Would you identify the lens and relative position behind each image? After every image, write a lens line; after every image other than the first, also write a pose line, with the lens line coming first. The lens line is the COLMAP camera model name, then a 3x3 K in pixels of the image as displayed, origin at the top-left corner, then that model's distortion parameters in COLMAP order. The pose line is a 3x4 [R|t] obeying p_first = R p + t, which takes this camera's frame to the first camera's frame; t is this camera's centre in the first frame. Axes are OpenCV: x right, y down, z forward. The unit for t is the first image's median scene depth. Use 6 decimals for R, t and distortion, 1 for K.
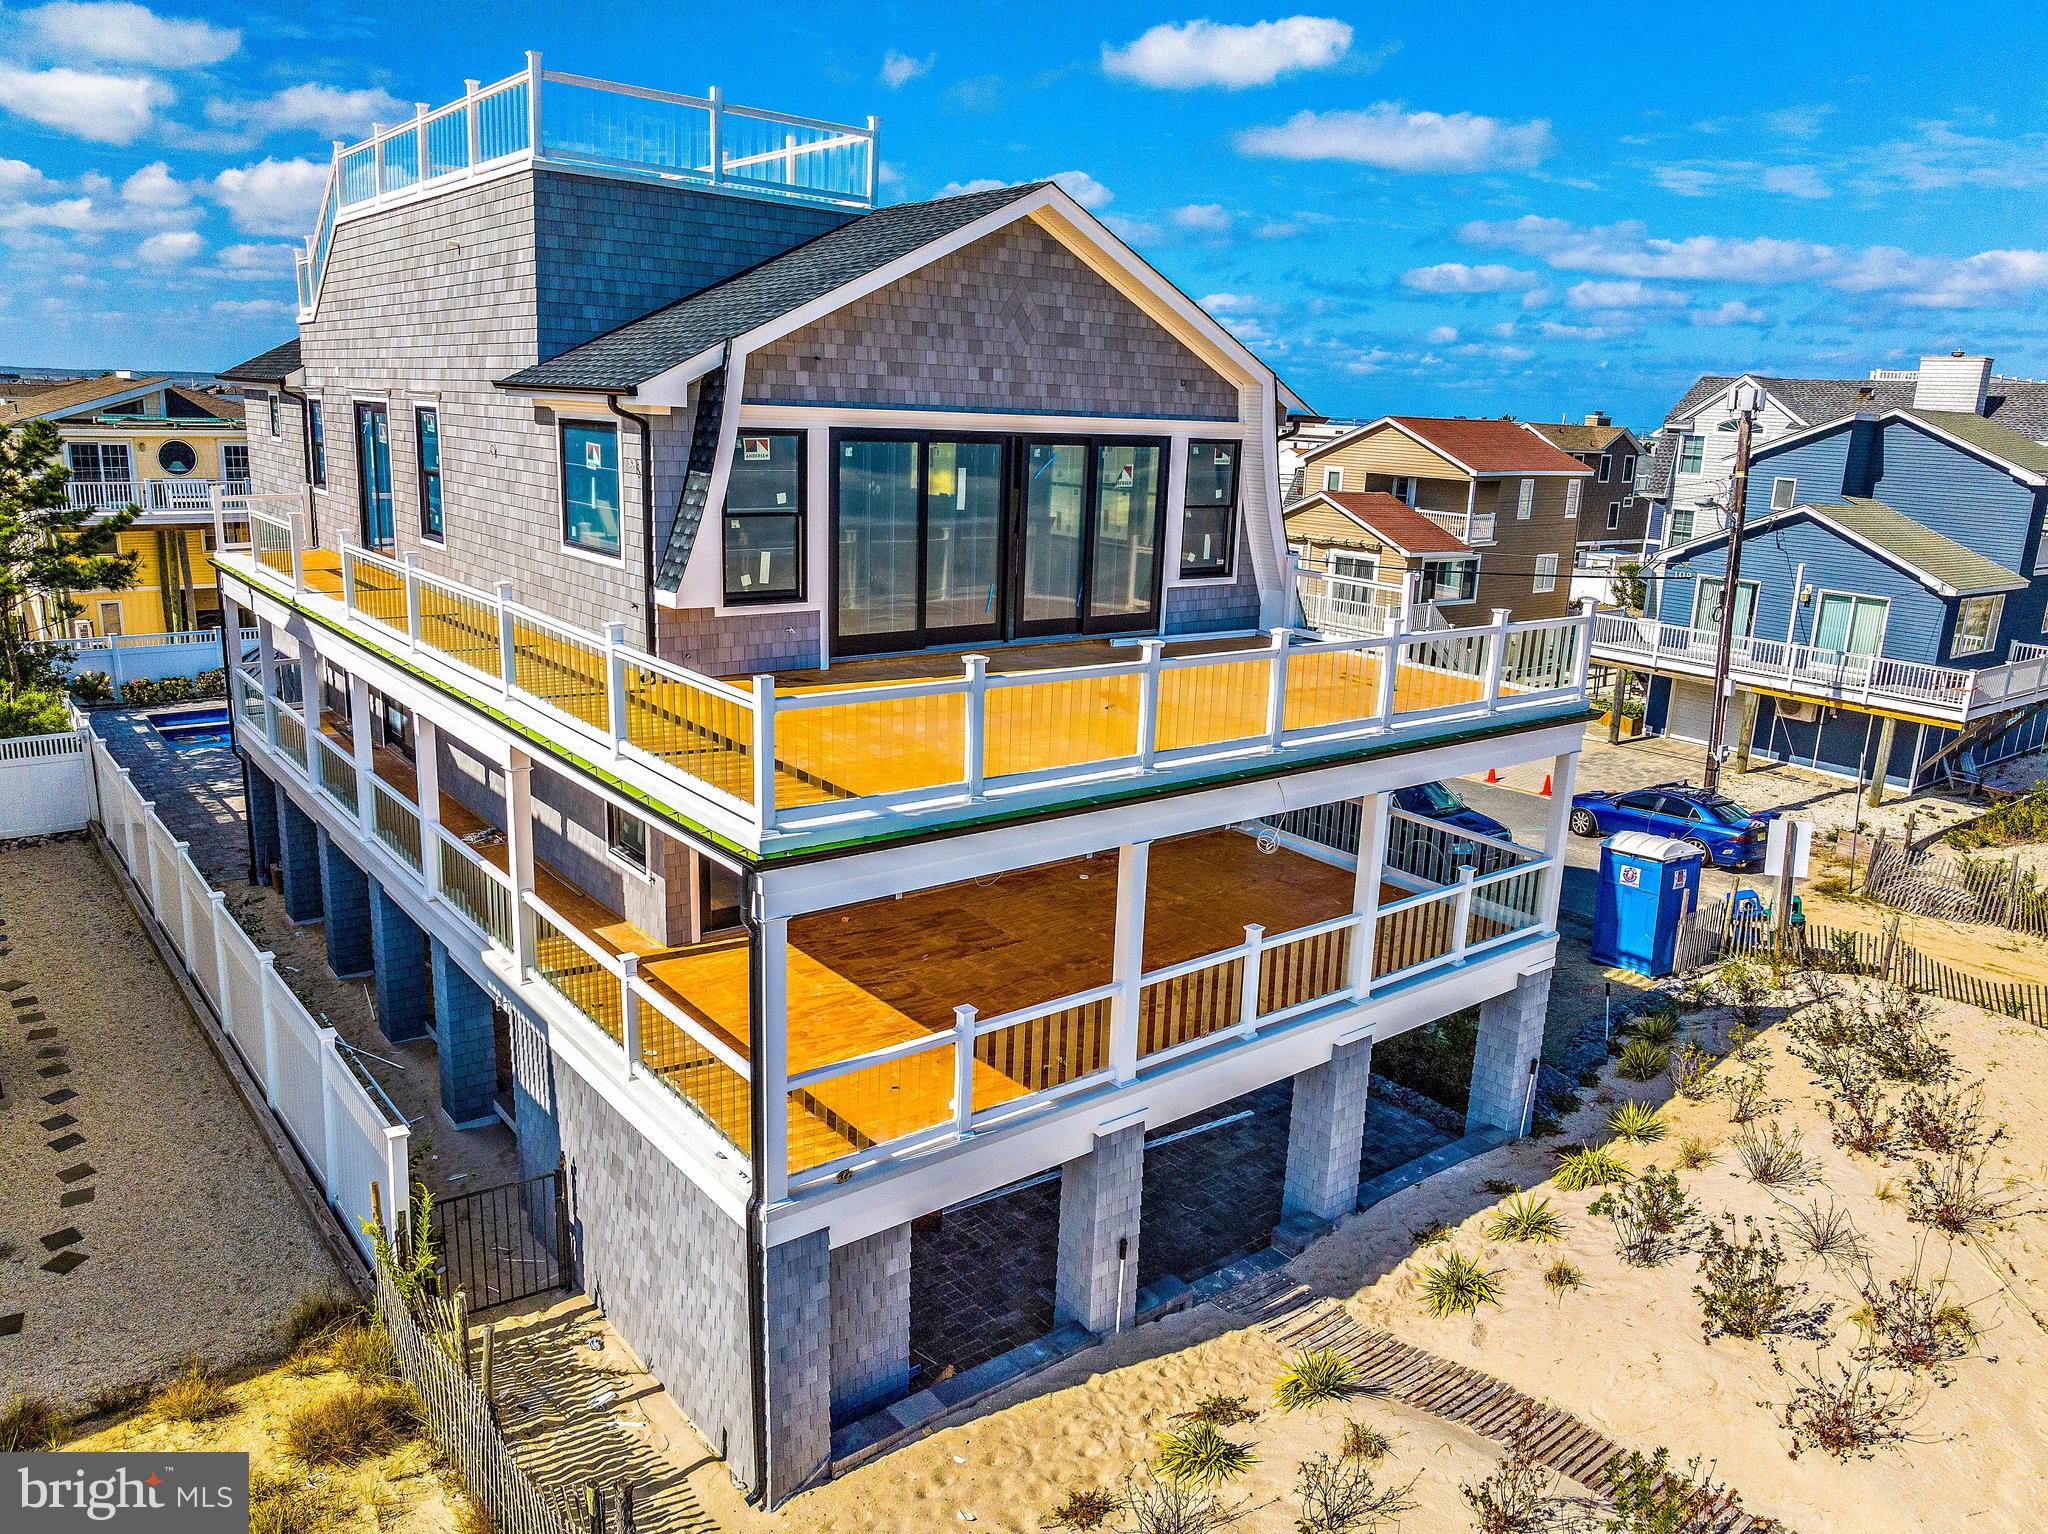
lens RADIAL K [[1446.1, 0, 1028.1], [0, 1446.1, 767.3], [0, 0, 1]] dist [-0.039595, 0.005600]
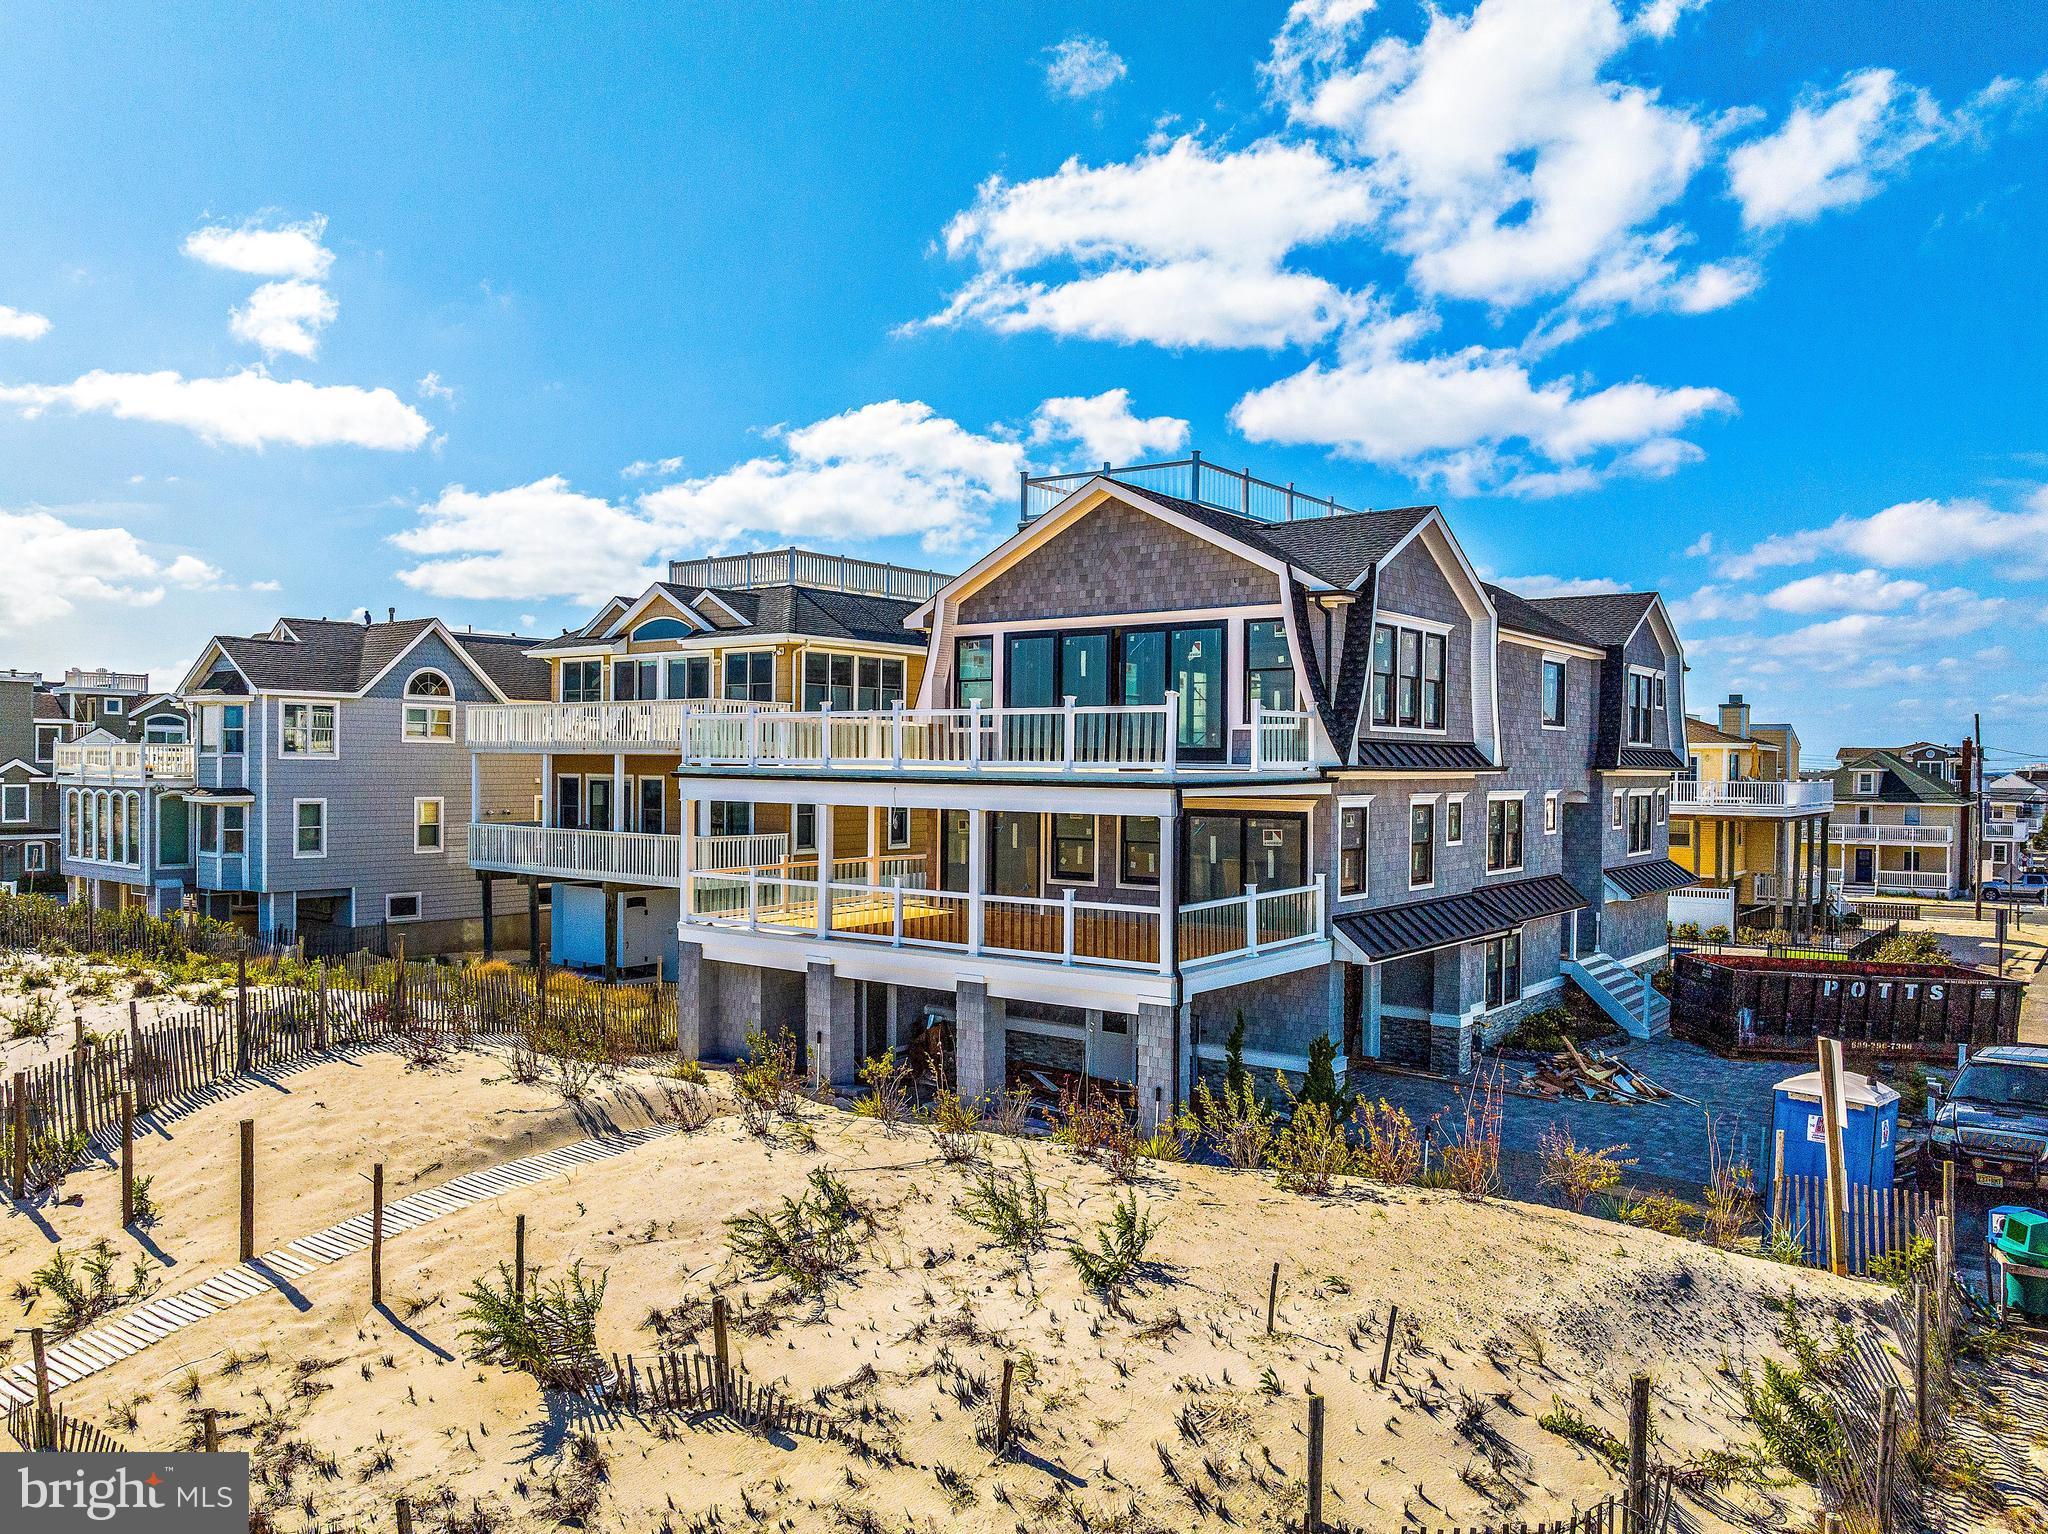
lens RADIAL K [[1490.1, 0, 1024.0], [0, 1490.1, 767.0], [0, 0, 1]] dist [-0.044408, -0.001404]
pose [[0.239084, -0.036571, -0.970310, 1.581949], [-0.236076, 0.967117, -0.094620, 0.096711], [0.941863, 0.251689, 0.222589, 0.594837]]
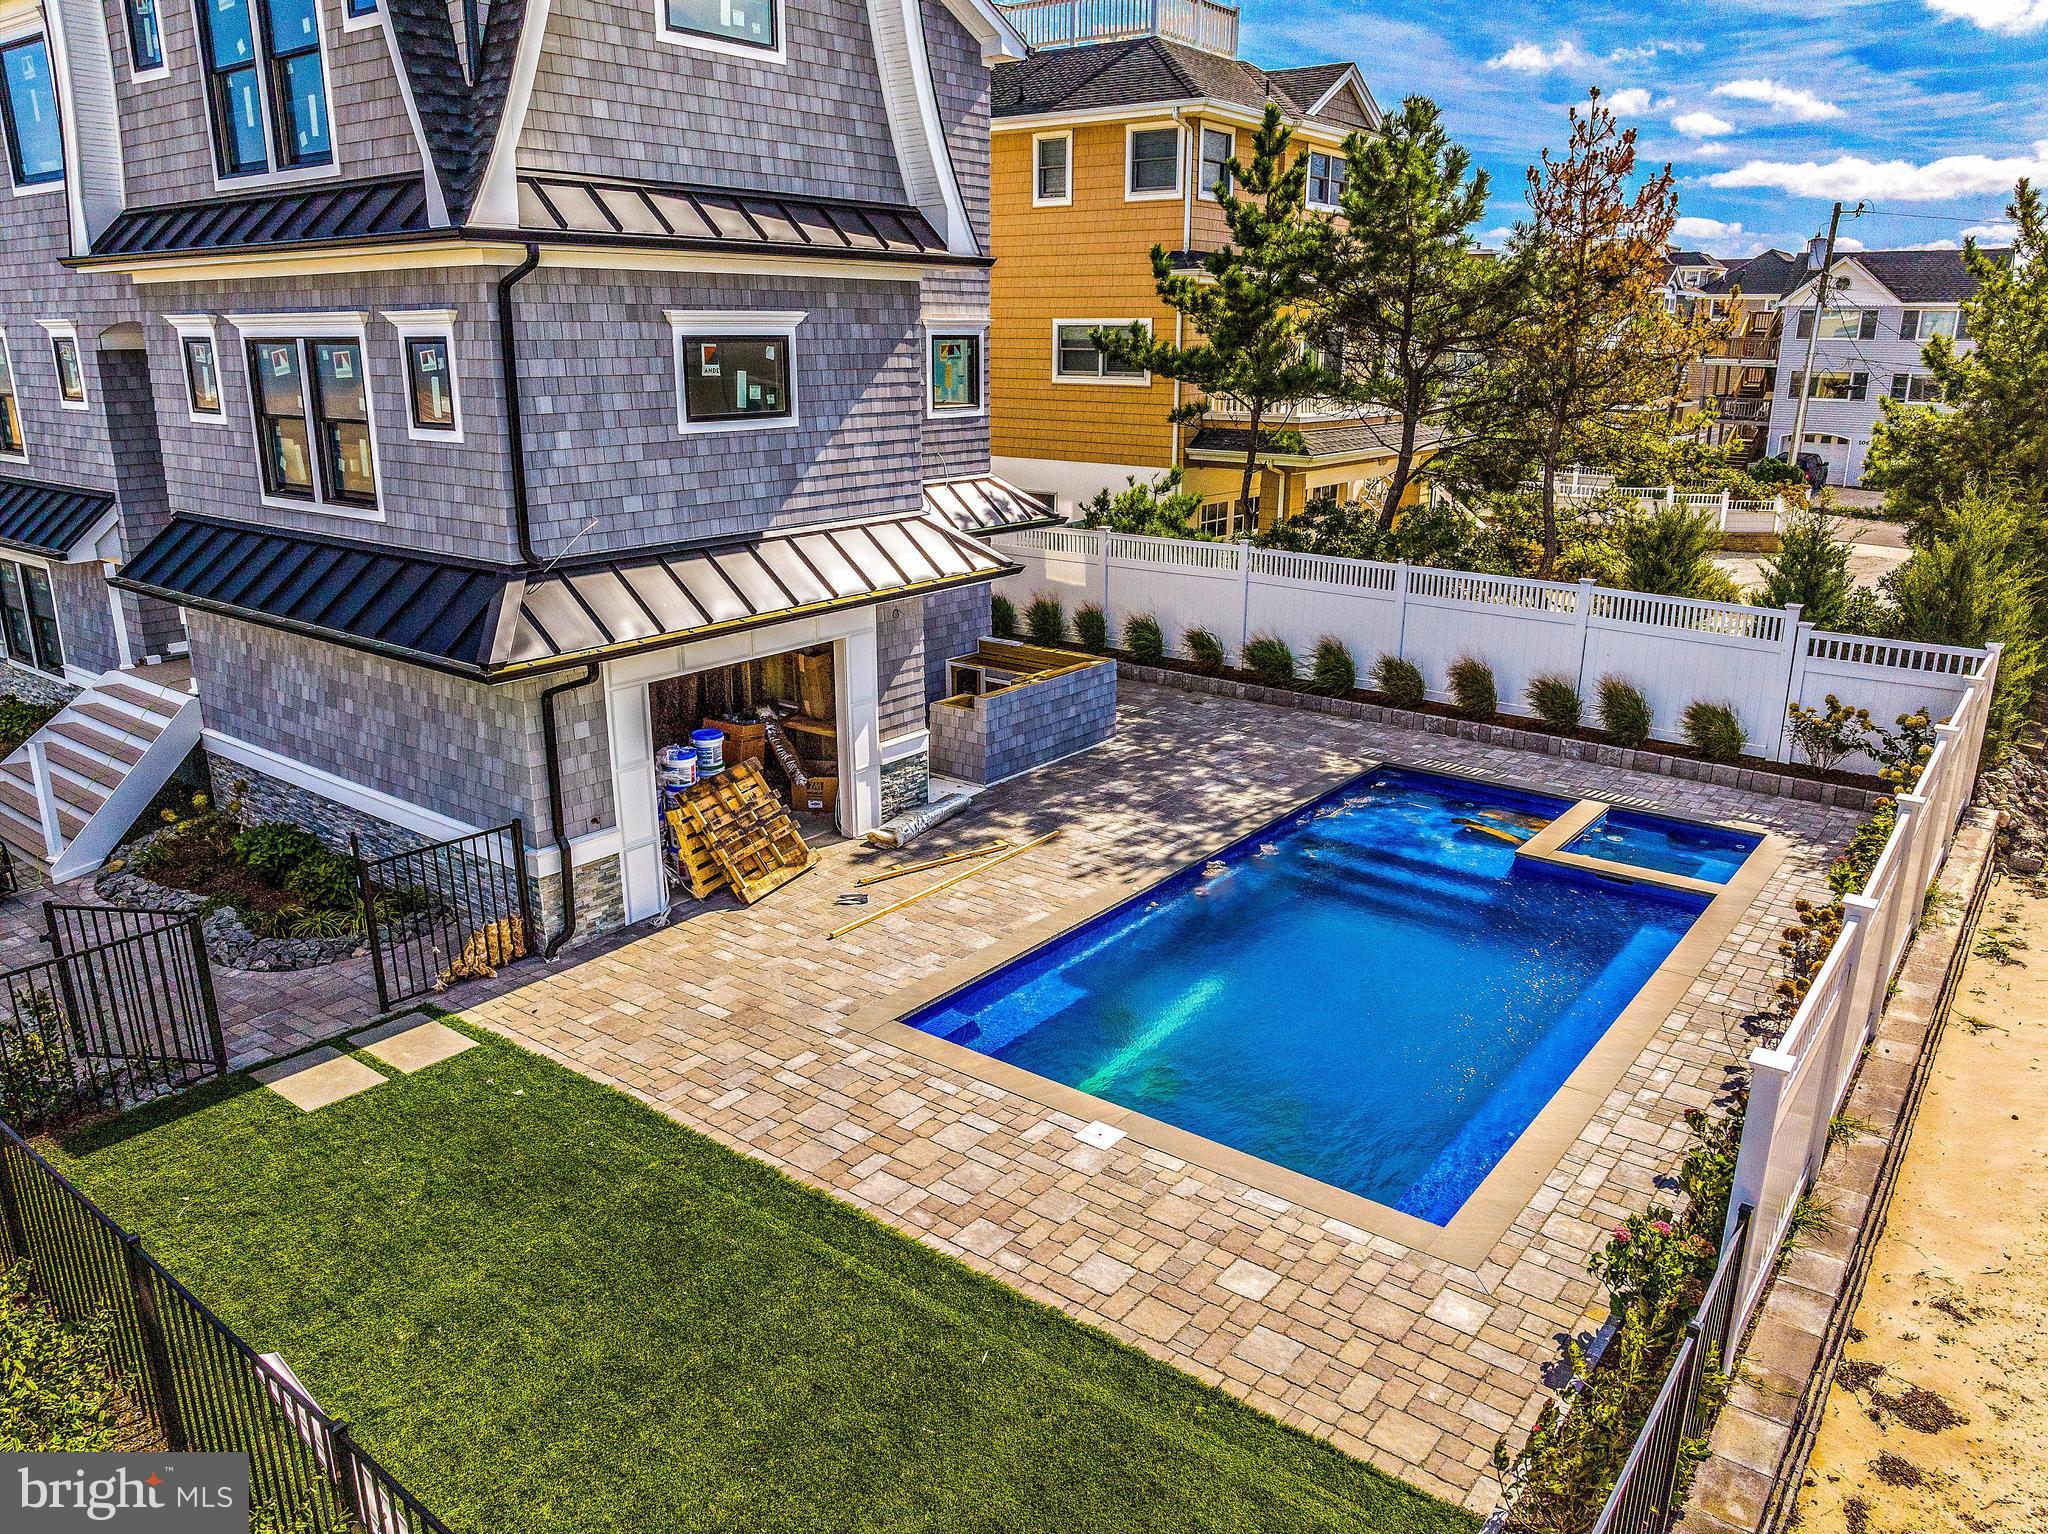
lens RADIAL K [[1446.1, 0, 1028.1], [0, 1446.1, 767.3], [0, 0, 1]] dist [-0.039595, 0.005600]
pose [[-0.969395, 0.025644, -0.244163, -0.698409], [-0.102255, 0.861985, 0.496514, -0.547415], [0.223197, 0.506285, -0.832982, 2.943390]]
